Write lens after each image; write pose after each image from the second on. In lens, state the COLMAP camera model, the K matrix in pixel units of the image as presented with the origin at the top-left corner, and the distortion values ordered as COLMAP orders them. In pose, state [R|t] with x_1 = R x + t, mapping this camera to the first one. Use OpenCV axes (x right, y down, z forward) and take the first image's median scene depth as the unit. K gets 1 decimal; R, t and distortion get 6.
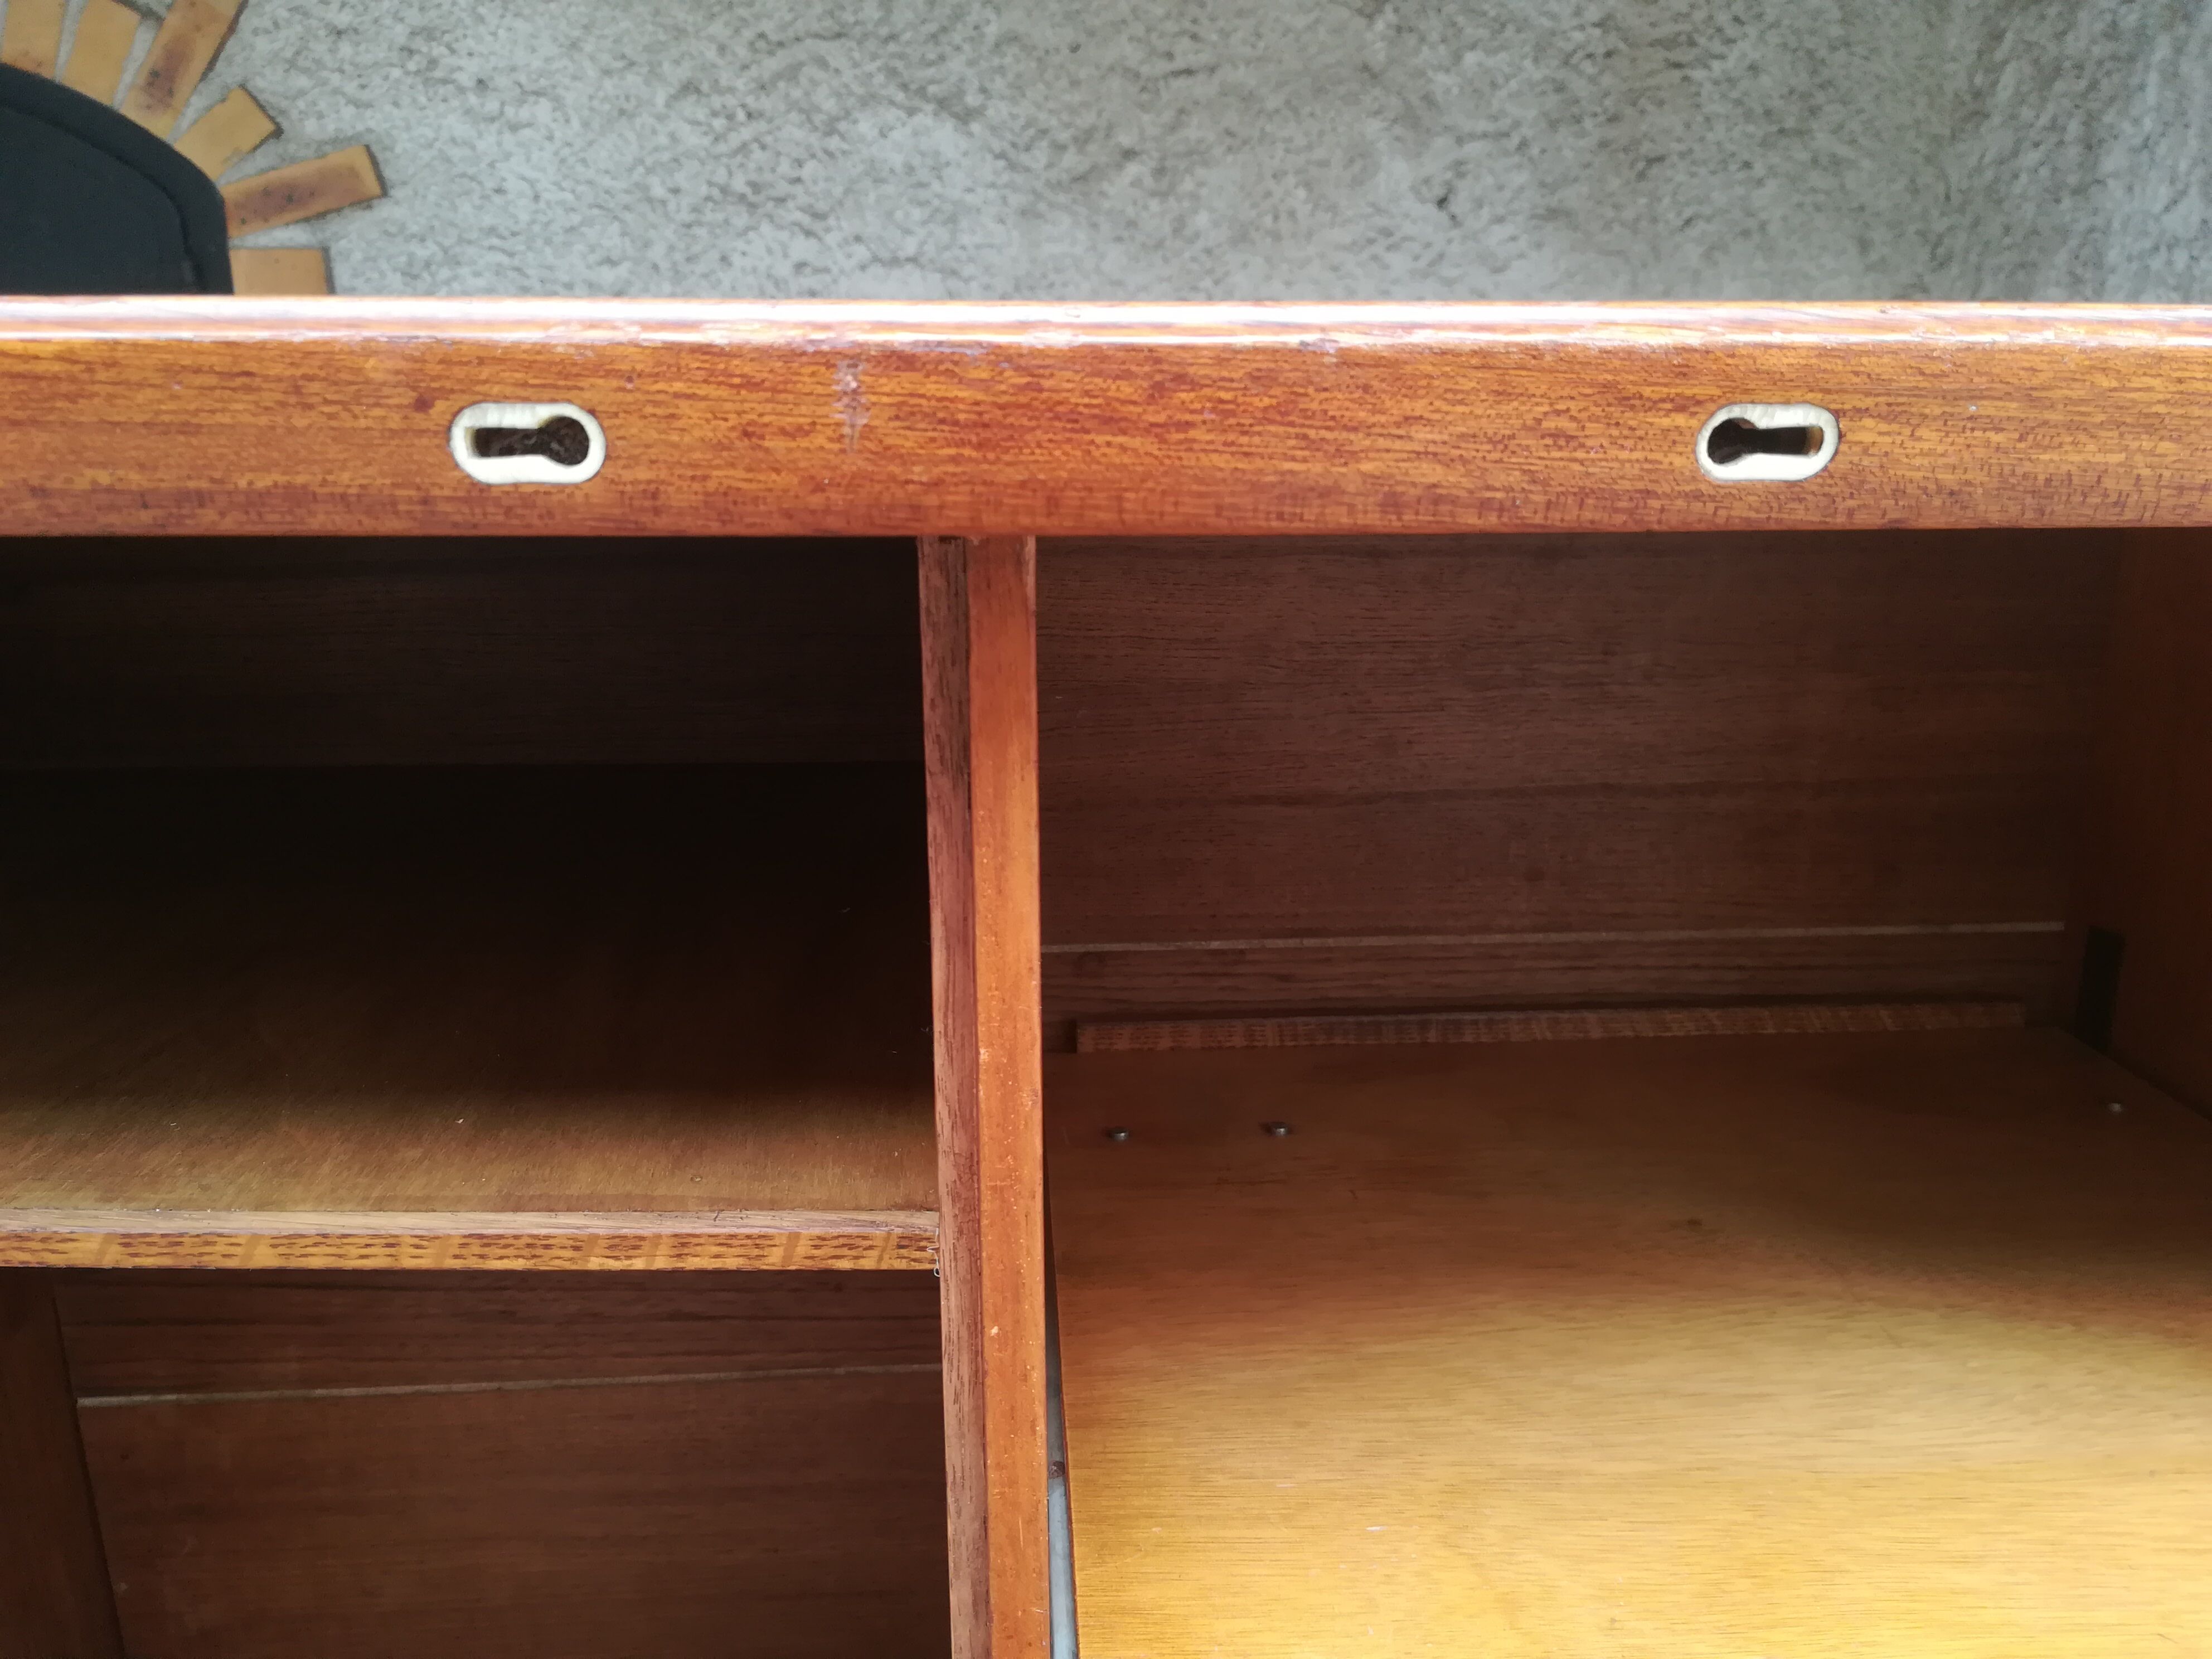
lens RADIAL K [[1734.3, 0, 1104.7], [0, 1734.3, 830.7], [0, 0, 1]] dist [0.044556, -0.072178]
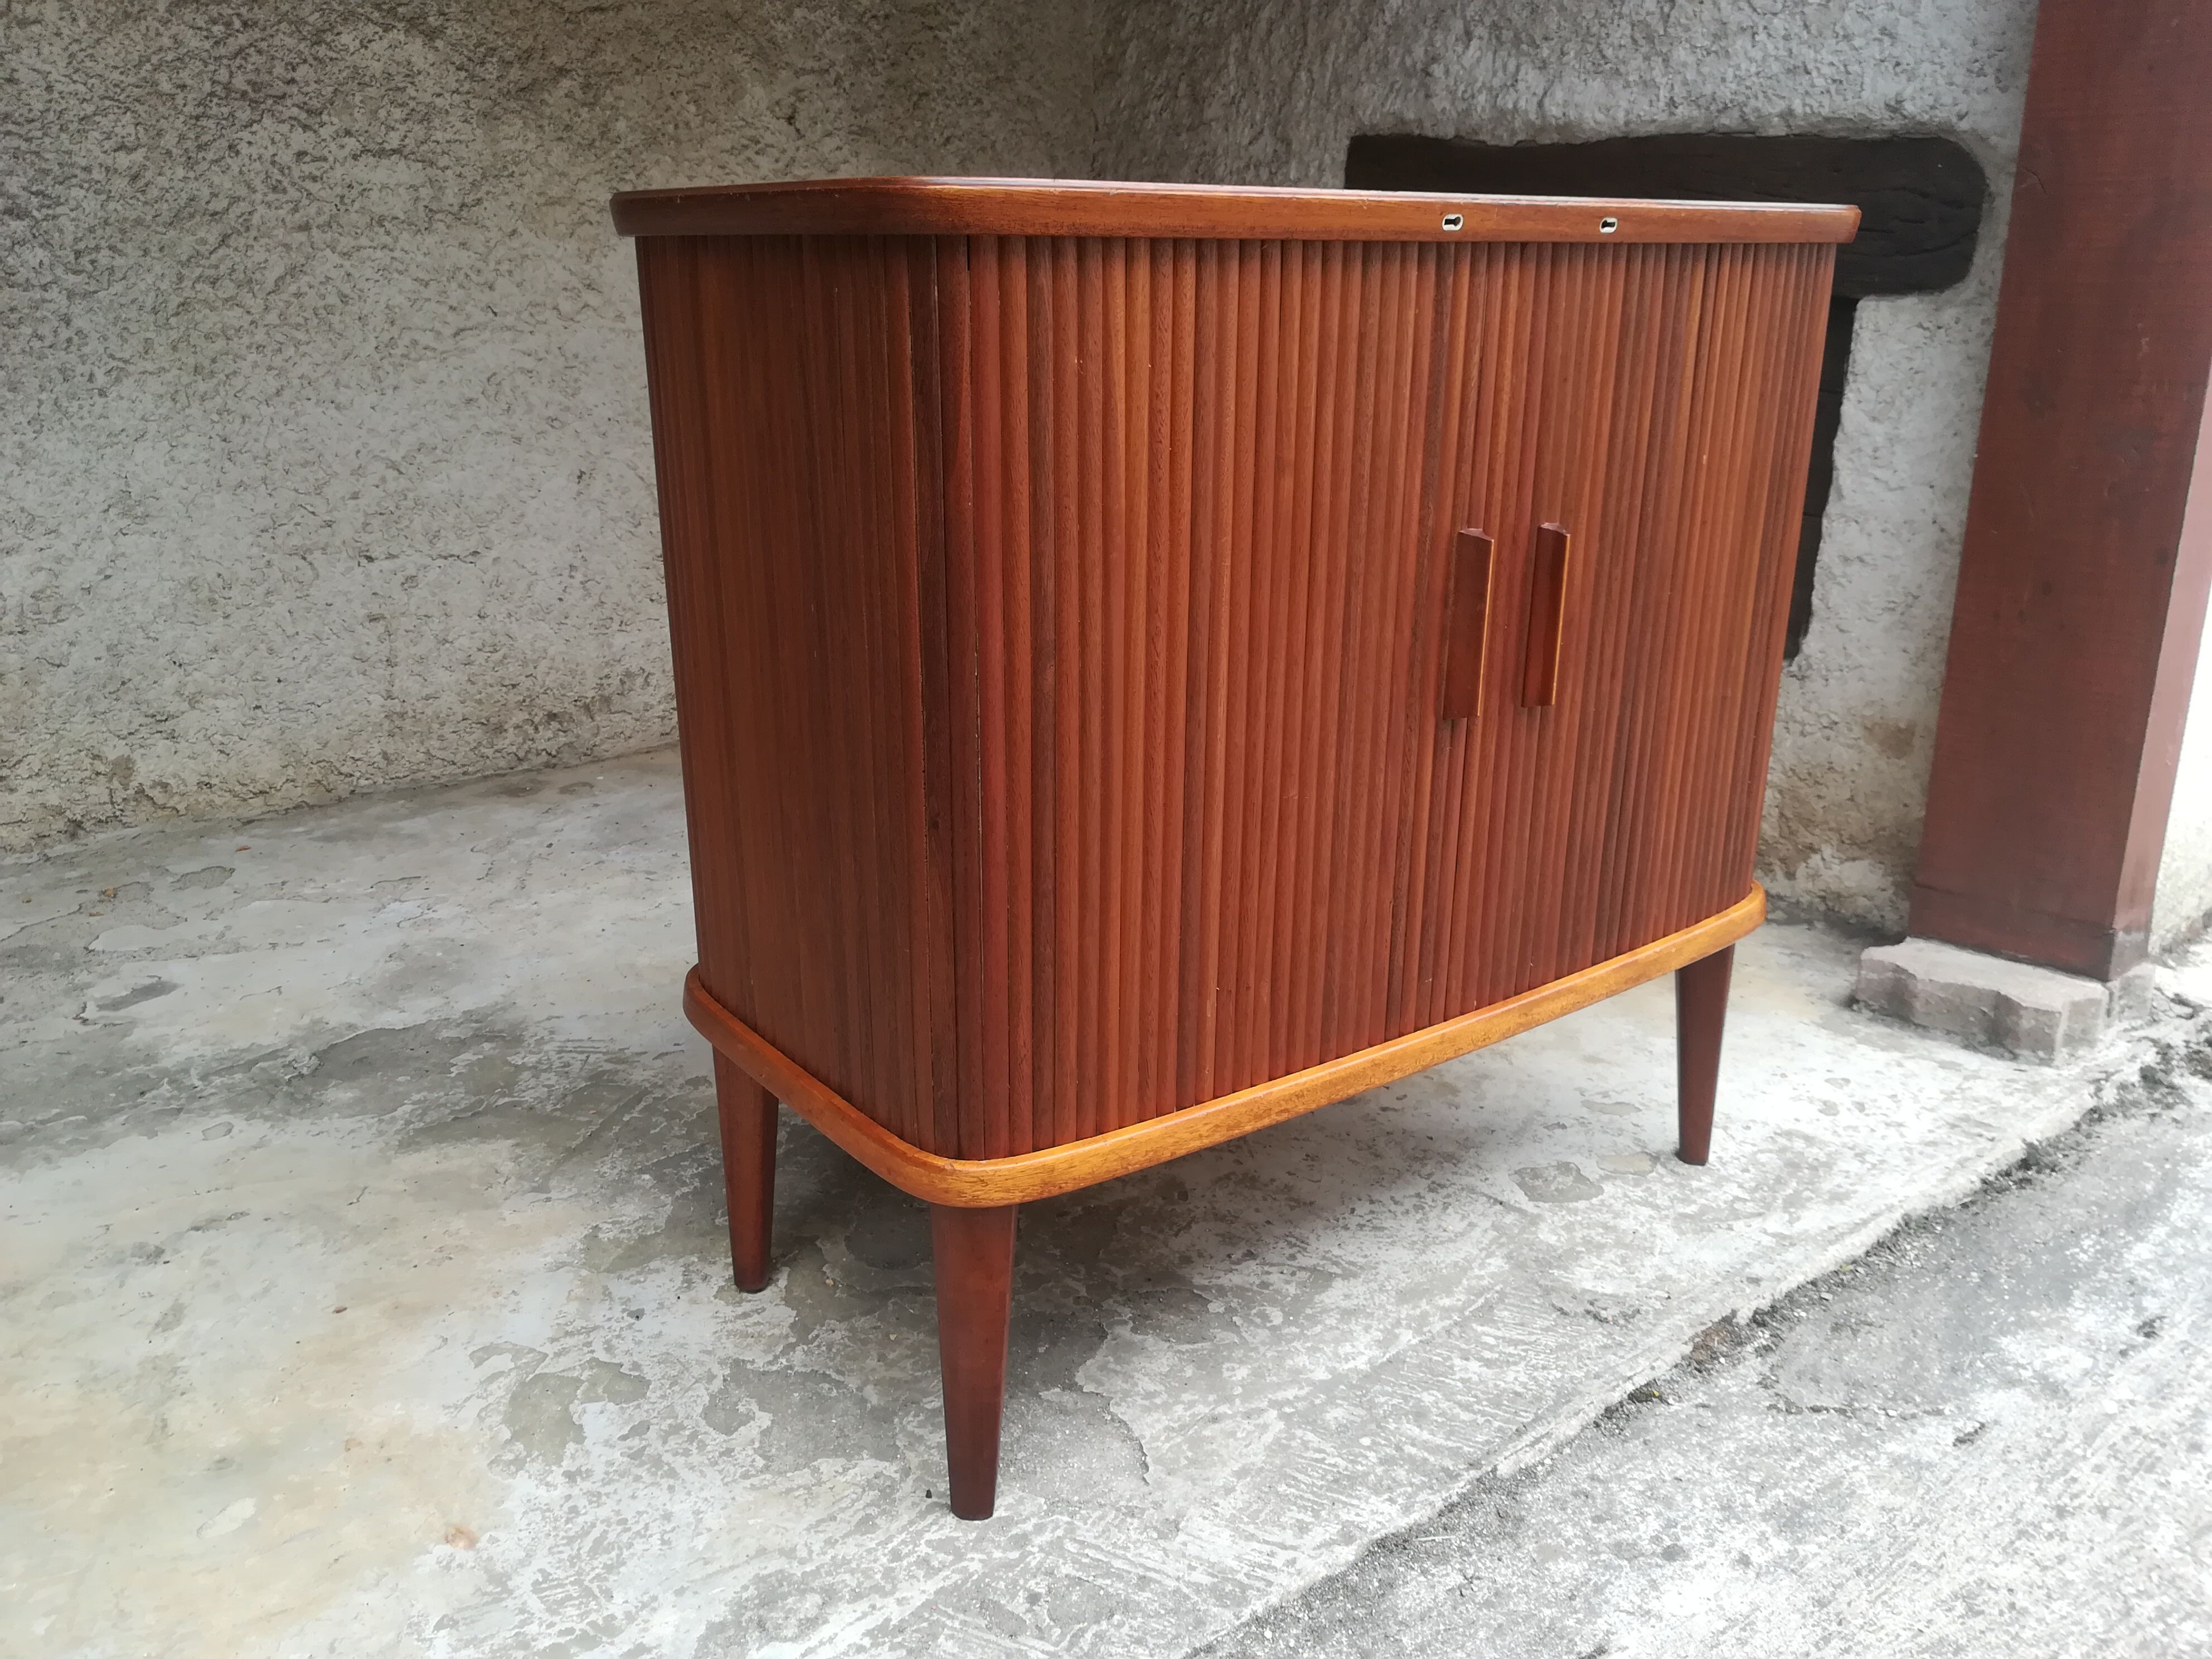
lens RADIAL K [[1734.3, 0, 1099.6], [0, 1734.3, 835.7], [0, 0, 1]] dist [0.044556, -0.072178]
pose [[0.834447, -0.178326, 0.521439, -0.431513], [0.148224, 0.983956, 0.099302, 0.094512], [-0.530781, -0.005572, 0.847491, -0.297925]]
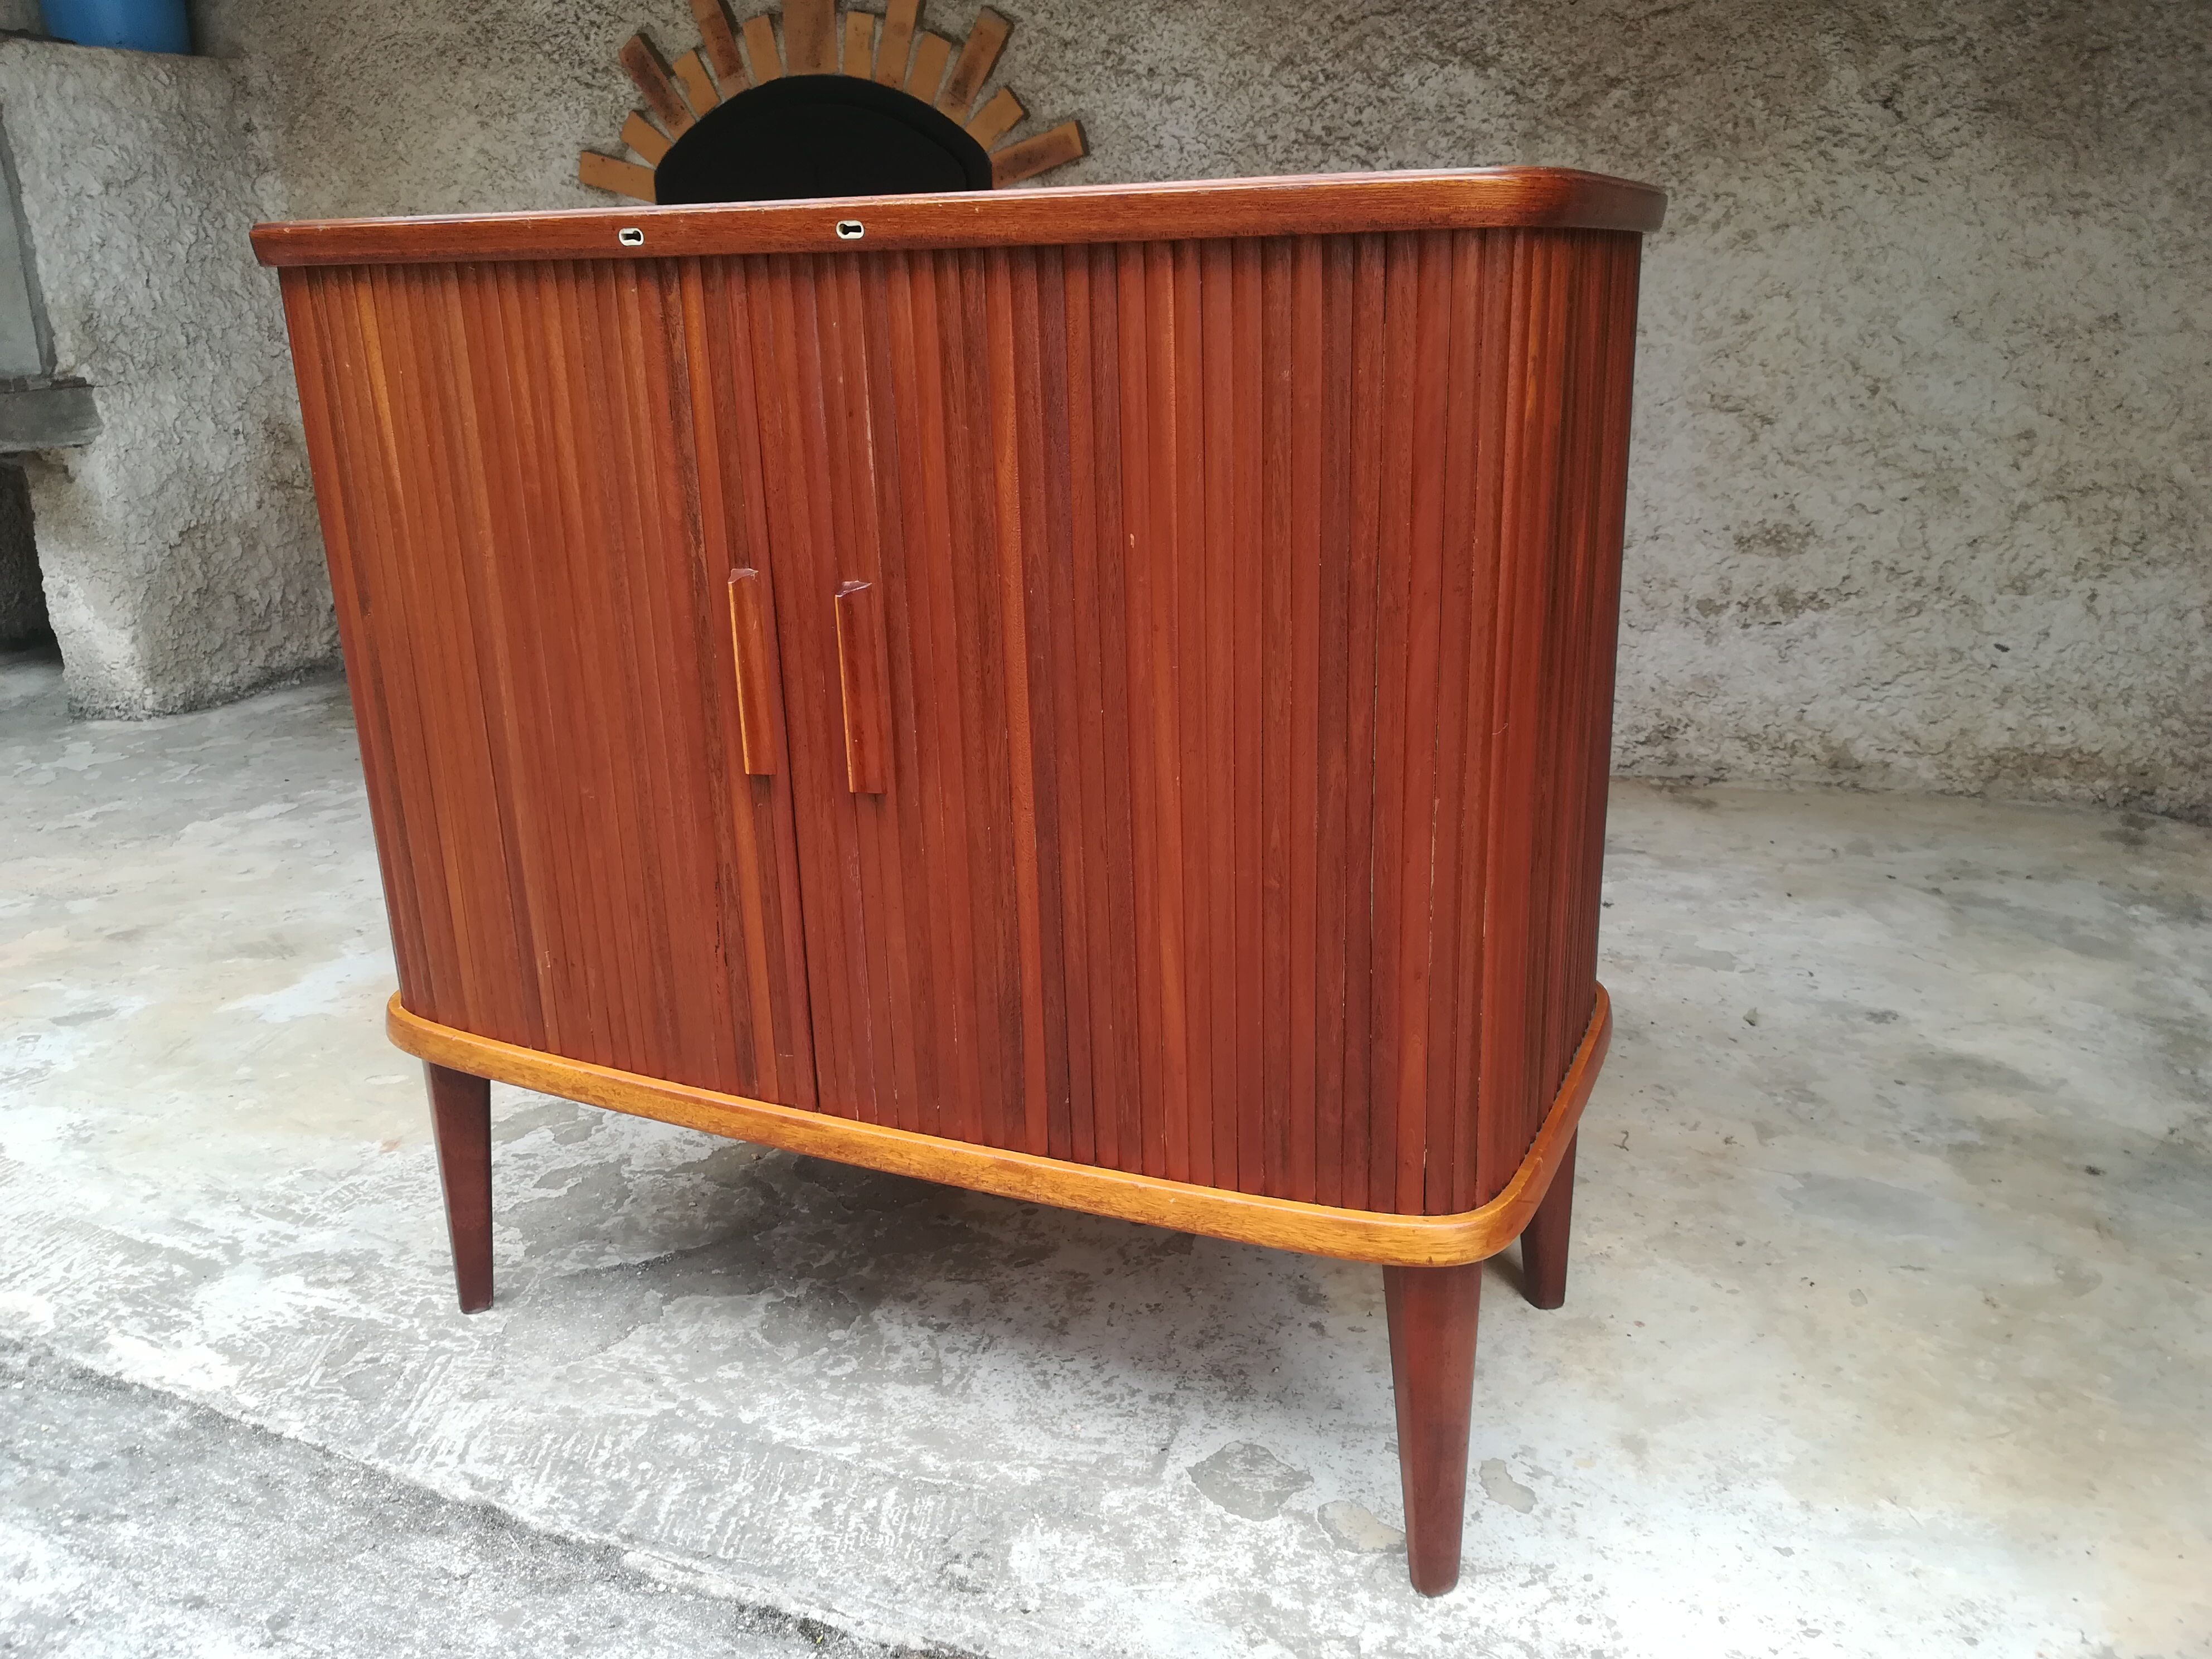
lens RADIAL K [[1734.3, 0, 1102.1], [0, 1734.3, 815.3], [0, 0, 1]] dist [0.044556, -0.072178]
pose [[0.877052, 0.114905, -0.466451, 0.344631], [-0.100088, 0.993372, 0.056514, 0.104018], [0.469853, -0.002879, 0.882740, -0.289500]]
